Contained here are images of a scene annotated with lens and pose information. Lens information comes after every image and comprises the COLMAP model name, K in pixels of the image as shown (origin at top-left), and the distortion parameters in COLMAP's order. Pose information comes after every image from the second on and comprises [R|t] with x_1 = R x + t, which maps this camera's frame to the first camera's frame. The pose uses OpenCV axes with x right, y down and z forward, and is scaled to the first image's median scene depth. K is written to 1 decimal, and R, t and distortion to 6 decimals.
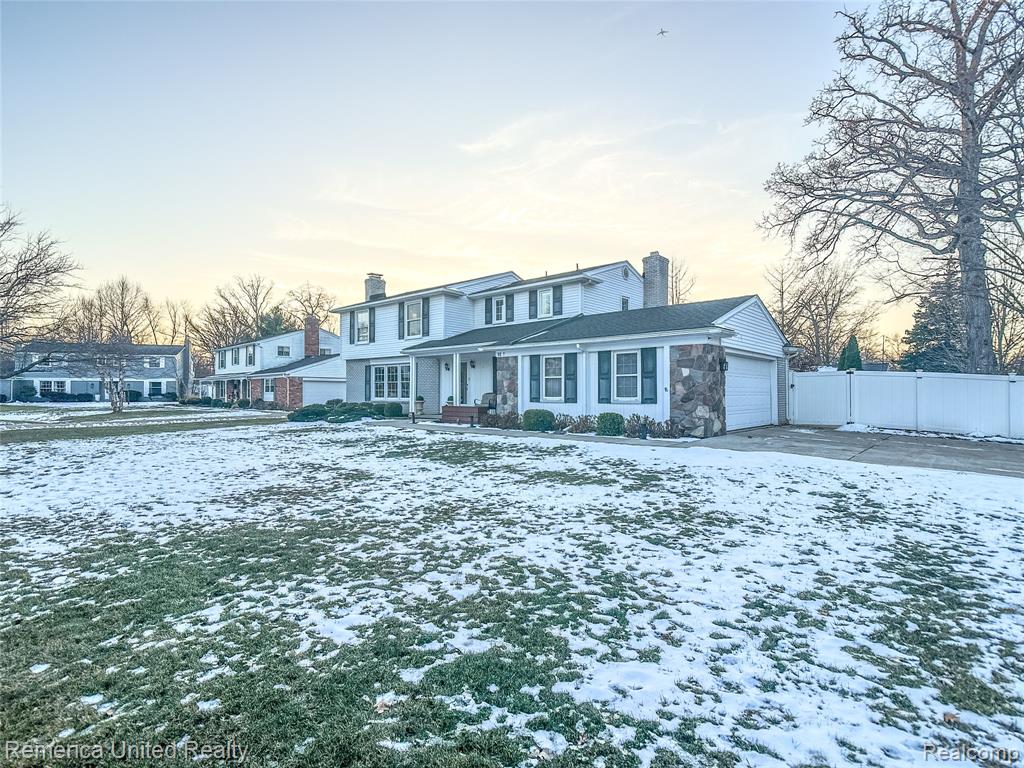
lens RADIAL K [[529.8, 0, 540.7], [0, 529.8, 386.7], [0, 0, 1]] dist [-0.016416, 0.000005]
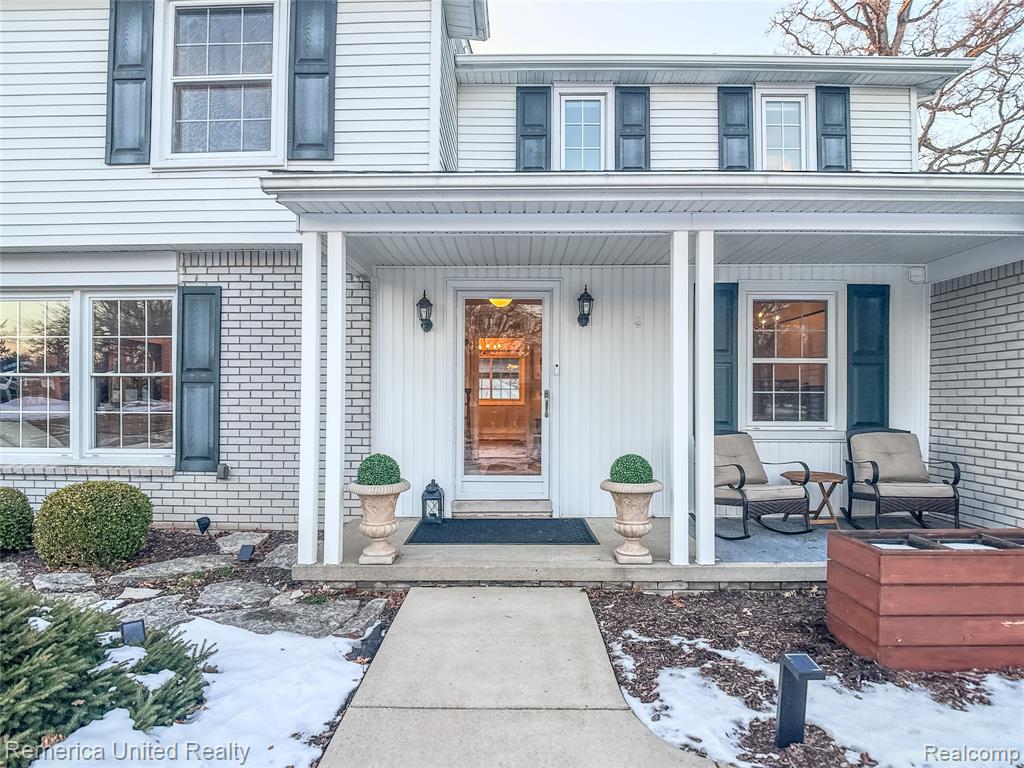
lens RADIAL K [[562.5, 0, 516.1], [0, 562.5, 392.4], [0, 0, 1]] dist [0.002750, -0.029301]
pose [[0.789139, 0.013952, 0.614056, -0.392768], [-0.010737, 0.999903, -0.008920, -0.003183], [-0.614120, 0.000446, 0.789212, 1.057409]]
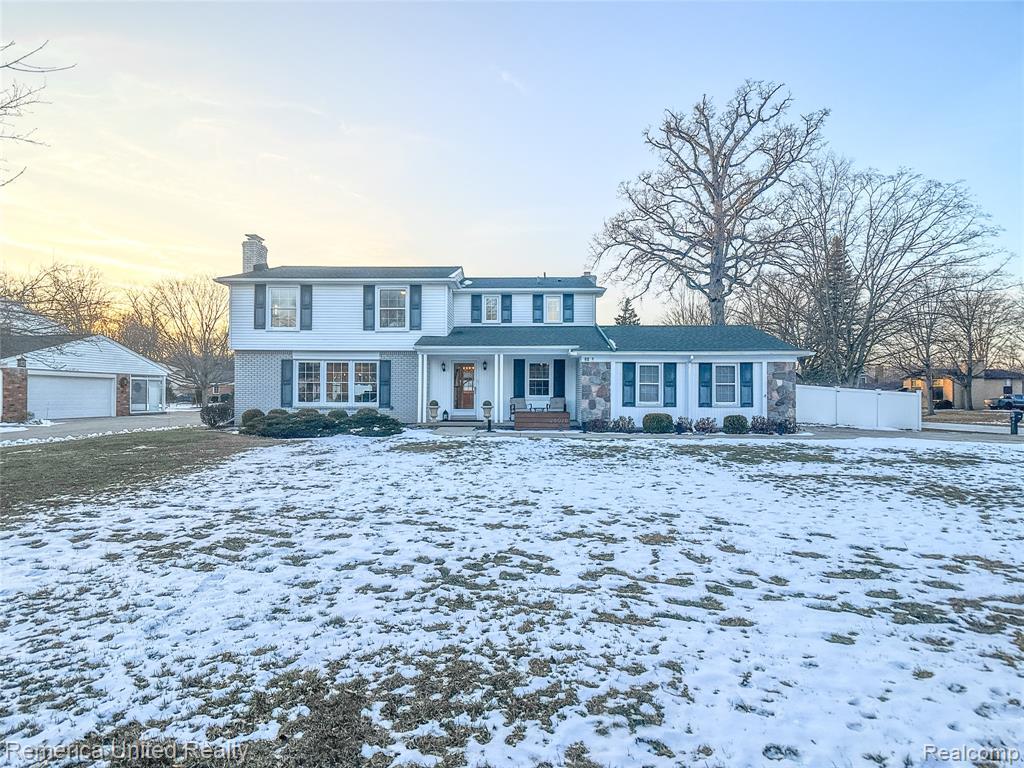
lens RADIAL K [[529.8, 0, 540.7], [0, 529.8, 386.7], [0, 0, 1]] dist [-0.016416, 0.000005]
pose [[0.770758, 0.015418, 0.636941, -0.821069], [-0.012376, 0.999881, -0.009227, 0.001087], [-0.637007, -0.000771, 0.770857, 0.295475]]
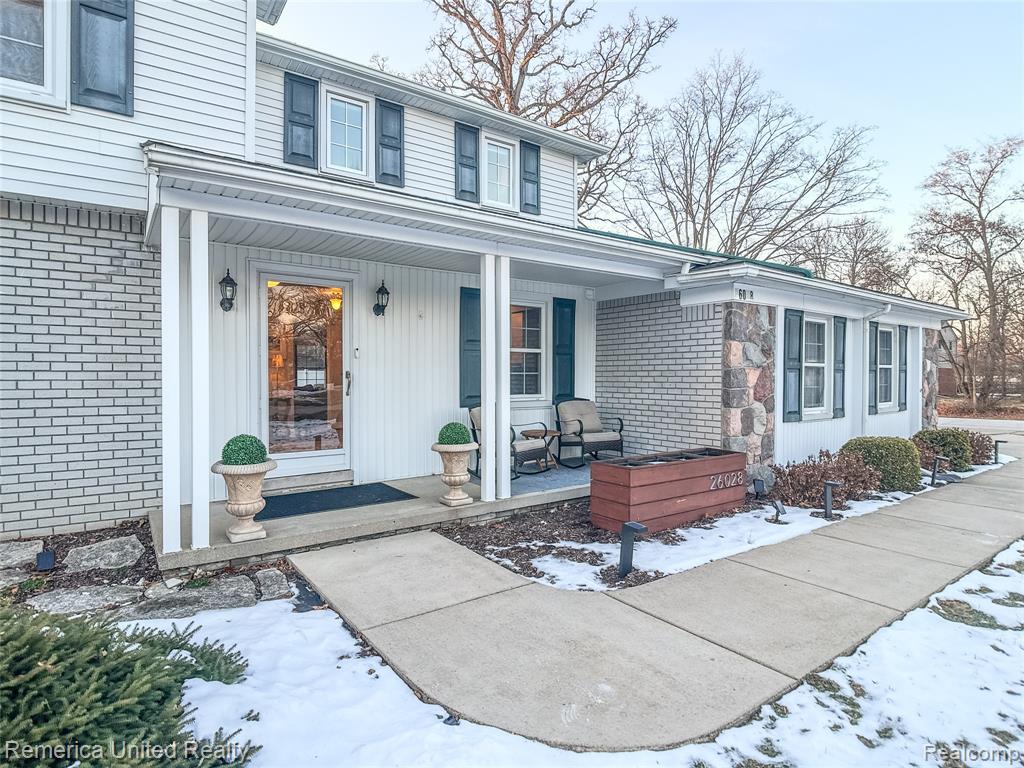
lens RADIAL K [[560.1, 0, 515.8], [0, 560.1, 384.4], [0, 0, 1]] dist [-0.000895, -0.028003]
pose [[0.262054, -0.009448, 0.965007, -0.497346], [-0.008191, 0.999894, 0.012014, -0.004335], [-0.965018, -0.011052, 0.261949, 1.104740]]
